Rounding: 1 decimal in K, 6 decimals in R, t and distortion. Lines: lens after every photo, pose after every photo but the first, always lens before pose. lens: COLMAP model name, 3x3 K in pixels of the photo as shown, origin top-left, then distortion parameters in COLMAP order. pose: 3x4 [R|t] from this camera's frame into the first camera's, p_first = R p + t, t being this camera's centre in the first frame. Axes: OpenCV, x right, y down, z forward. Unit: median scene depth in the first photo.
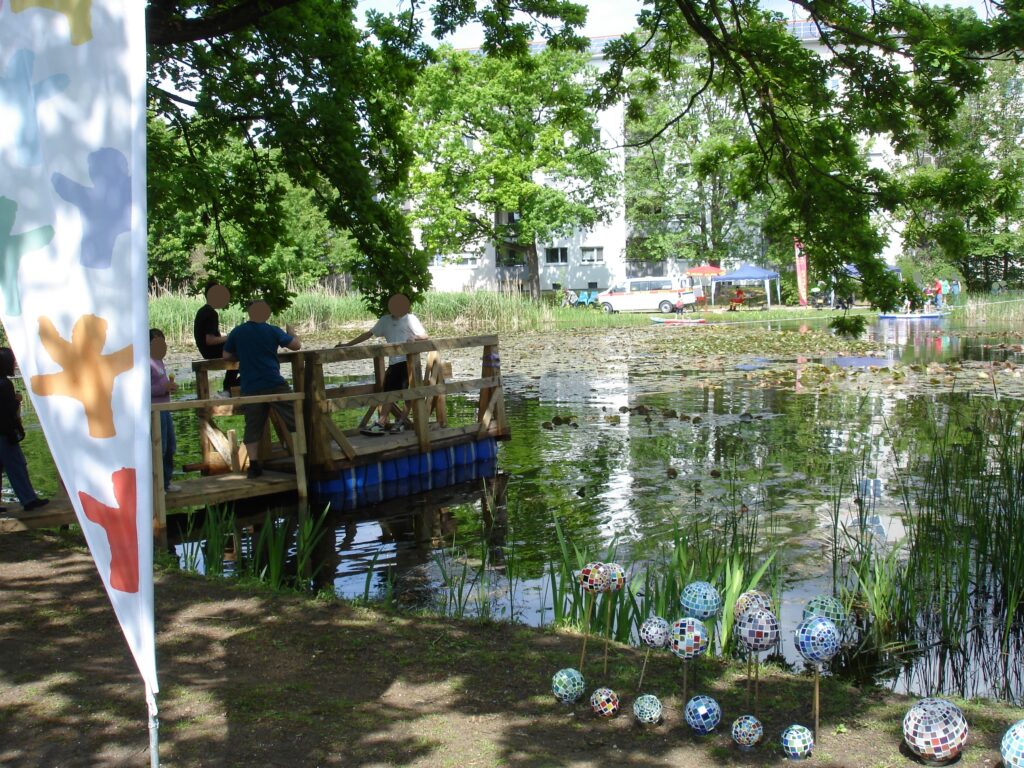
lens RADIAL K [[1126.7, 0, 512.6], [0, 1126.7, 383.0], [0, 0, 1]] dist [-0.113164, 0.000000]
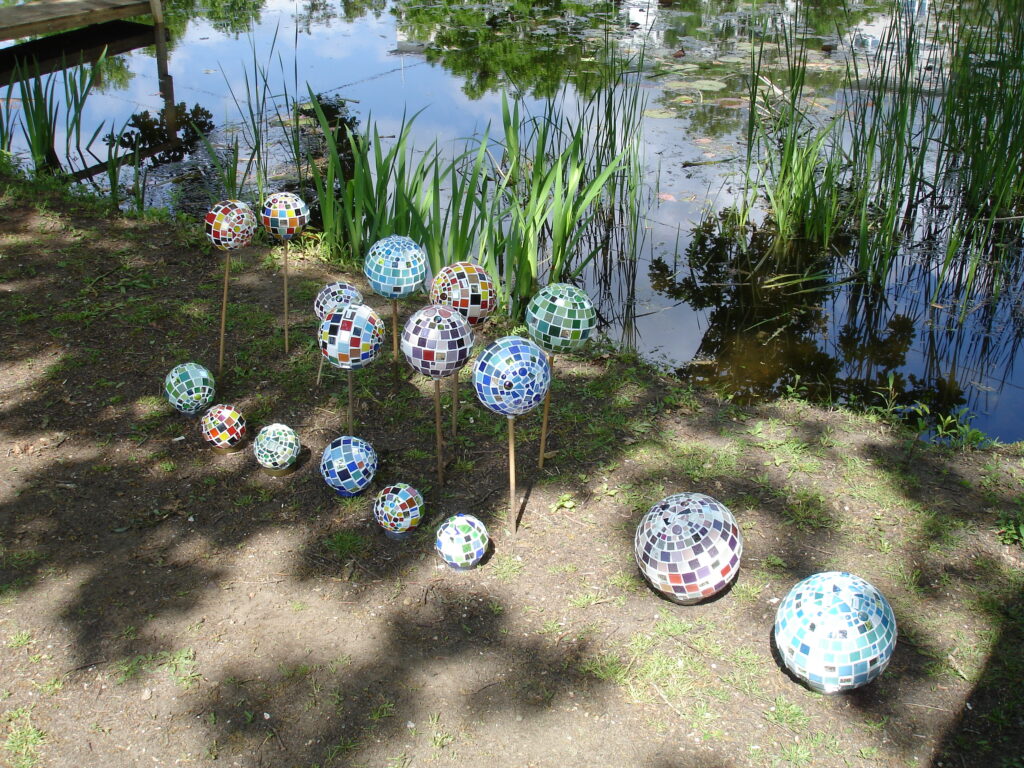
lens RADIAL K [[1126.7, 0, 510.1], [0, 1126.7, 383.1], [0, 0, 1]] dist [-0.113164, 0.000000]
pose [[0.999322, 0.031830, -0.018528, 0.276382], [-0.021251, 0.909218, 0.415779, -0.011180], [0.030080, -0.415103, 0.909277, 0.449453]]
